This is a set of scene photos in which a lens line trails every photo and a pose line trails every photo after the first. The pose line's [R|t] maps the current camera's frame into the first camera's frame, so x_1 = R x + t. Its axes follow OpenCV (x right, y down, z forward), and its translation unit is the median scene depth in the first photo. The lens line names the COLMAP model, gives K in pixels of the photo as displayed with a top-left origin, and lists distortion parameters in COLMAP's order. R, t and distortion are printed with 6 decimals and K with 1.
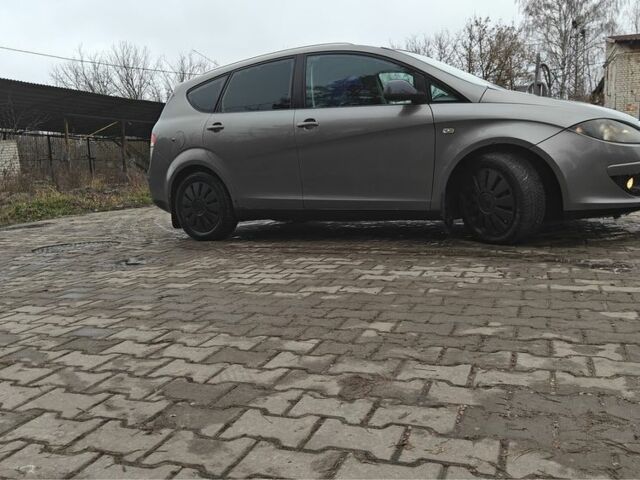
lens RADIAL K [[585.4, 0, 320.1], [0, 585.4, 265.8], [0, 0, 1]] dist [0.002038, 0.001320]
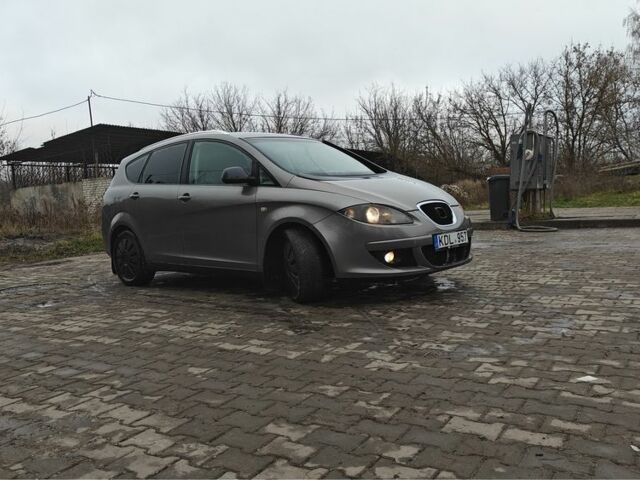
lens RADIAL K [[594.7, 0, 320.0], [0, 594.7, 240.0], [0, 0, 1]] dist [0.038804, -0.011040]
pose [[0.981467, 0.016537, -0.190916, 0.428443], [-0.033157, 0.995898, -0.084190, -0.046945], [0.188741, 0.088960, 0.977989, -0.152069]]
